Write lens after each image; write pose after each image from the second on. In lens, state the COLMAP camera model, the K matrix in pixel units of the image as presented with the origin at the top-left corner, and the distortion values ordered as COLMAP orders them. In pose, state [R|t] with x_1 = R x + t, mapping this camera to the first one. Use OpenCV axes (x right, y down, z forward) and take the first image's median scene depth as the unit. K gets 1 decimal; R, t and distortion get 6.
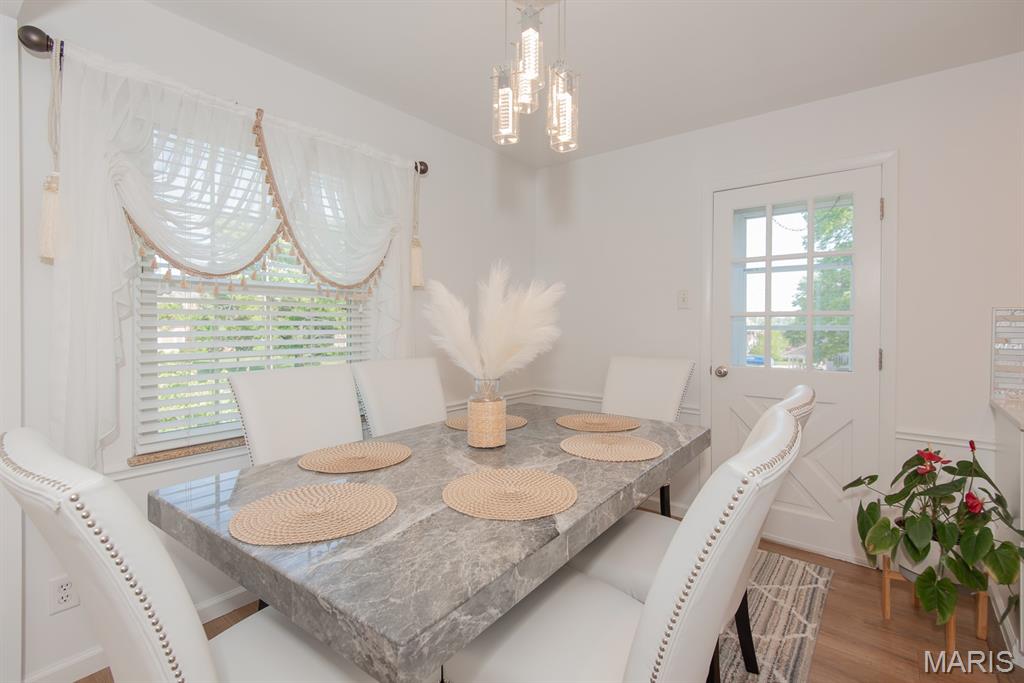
lens RADIAL K [[474.8, 0, 507.6], [0, 474.8, 325.9], [0, 0, 1]] dist [0.002306, -0.009818]
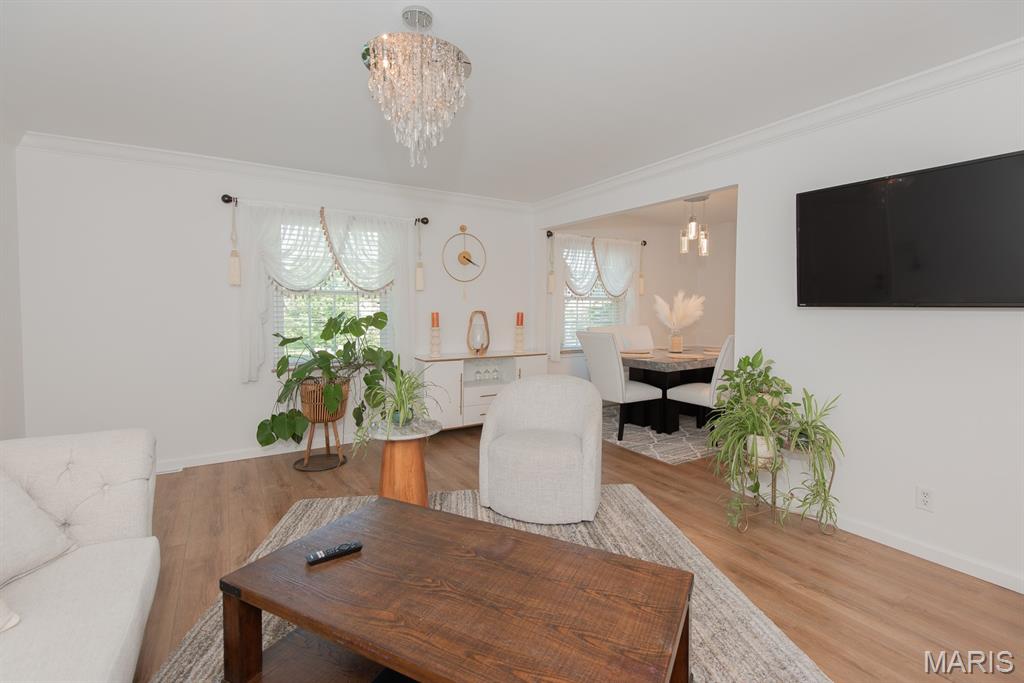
lens RADIAL K [[474.8, 0, 507.6], [0, 474.8, 325.9], [0, 0, 1]] dist [0.002306, -0.009818]
pose [[0.943371, 0.012349, -0.331509, -0.053219], [-0.004749, 0.999707, 0.023726, 0.025975], [0.331705, -0.020808, 0.943154, -2.130709]]
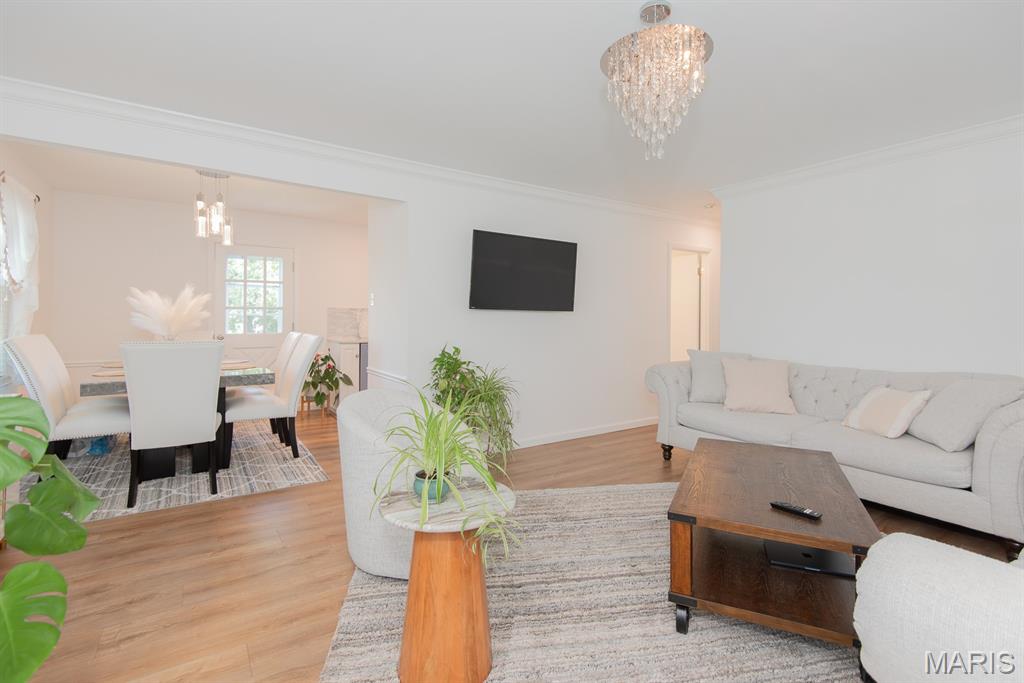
lens RADIAL K [[474.8, 0, 507.6], [0, 474.8, 325.9], [0, 0, 1]] dist [0.002306, -0.009818]
pose [[0.327757, -0.008255, 0.944726, -1.652095], [-0.005914, 0.999924, 0.010789, 0.038583], [-0.944744, -0.009123, 0.327683, -1.208532]]
